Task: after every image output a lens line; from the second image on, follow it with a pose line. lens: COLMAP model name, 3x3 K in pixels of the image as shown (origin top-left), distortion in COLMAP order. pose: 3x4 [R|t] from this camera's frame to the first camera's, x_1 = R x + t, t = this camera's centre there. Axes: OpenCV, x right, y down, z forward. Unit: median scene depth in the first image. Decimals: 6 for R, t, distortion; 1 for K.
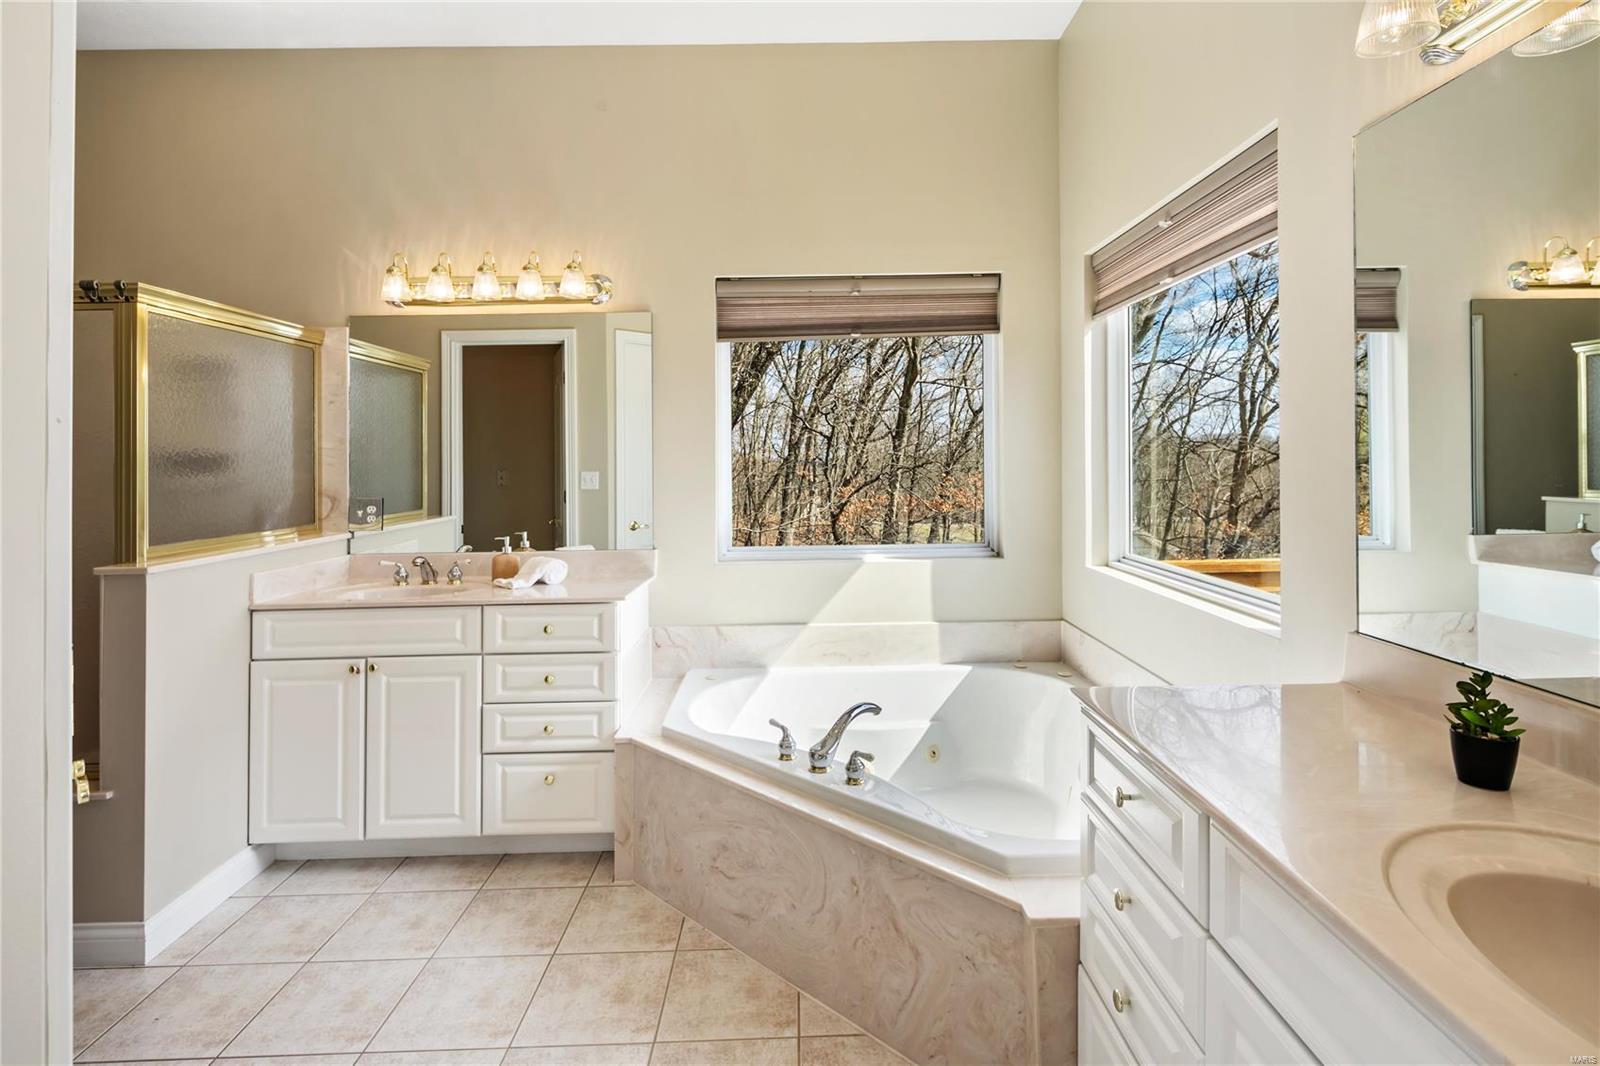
lens RADIAL K [[773.8, 0, 818.6], [0, 773.8, 471.2], [0, 0, 1]] dist [-0.001659, -0.001984]
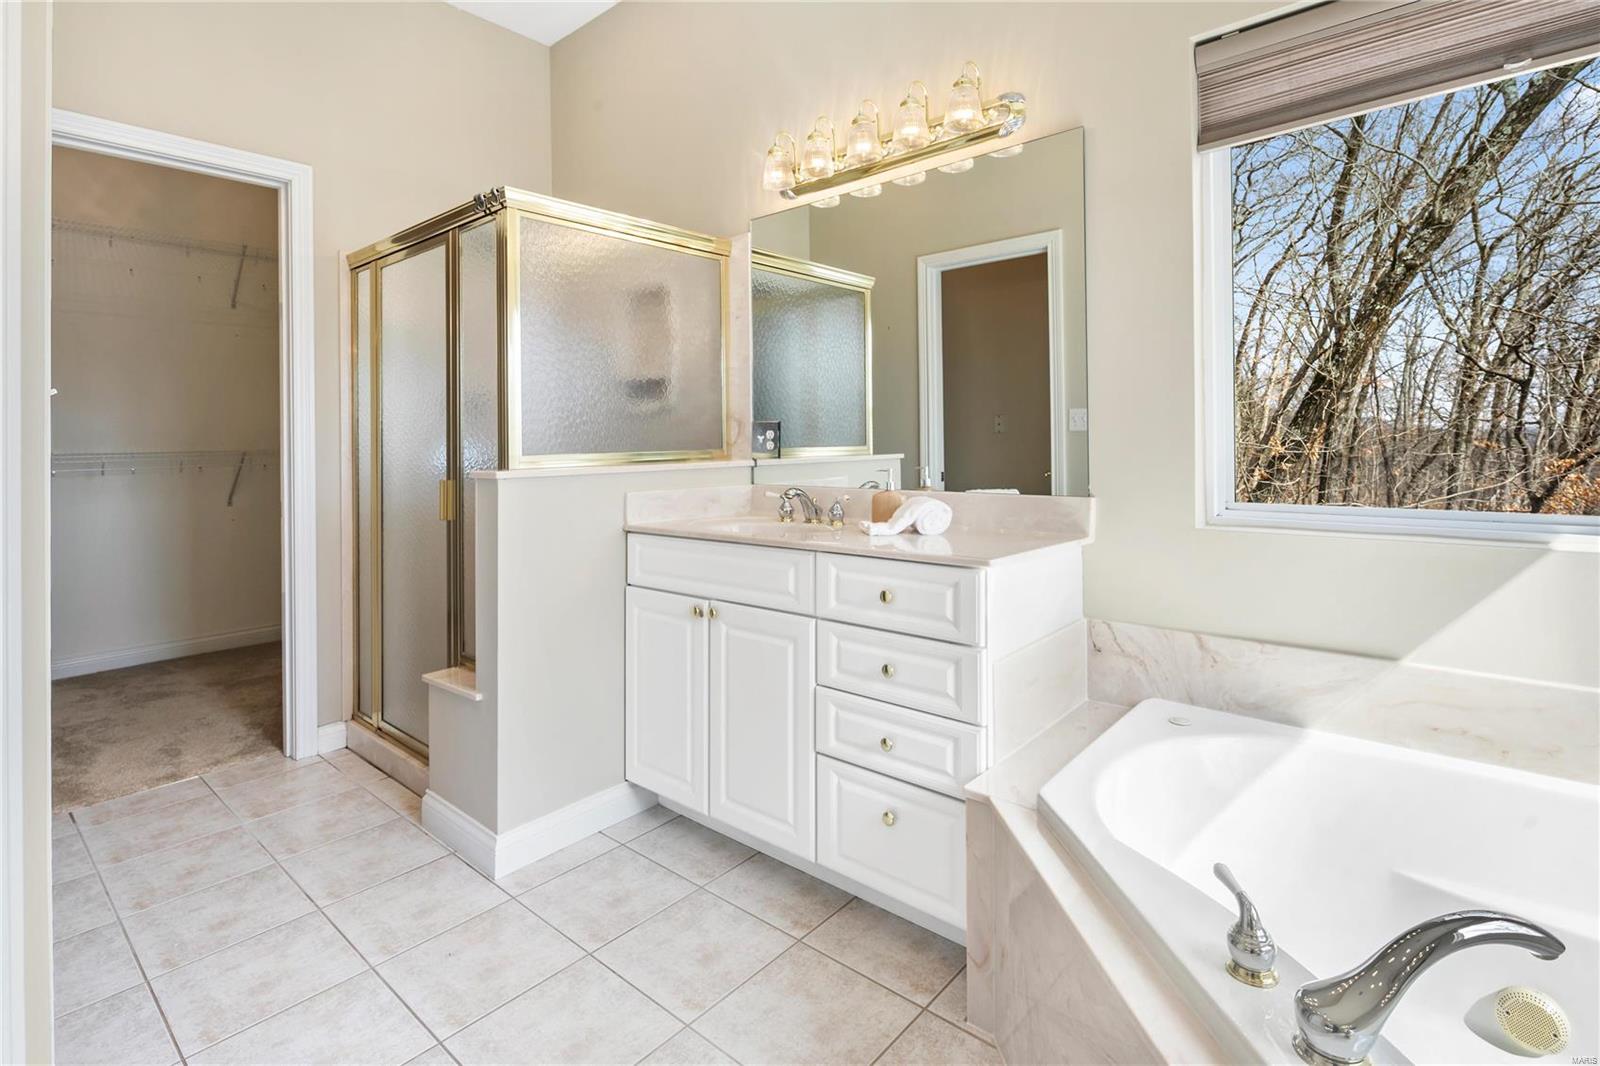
lens RADIAL K [[773.8, 0, 793.2], [0, 773.8, 433.9], [0, 0, 1]] dist [-0.001659, -0.001984]
pose [[0.727893, -0.003425, -0.685683, 0.057595], [-0.005138, 0.999932, -0.010449, 0.068146], [0.685672, 0.011128, 0.727826, 0.439605]]
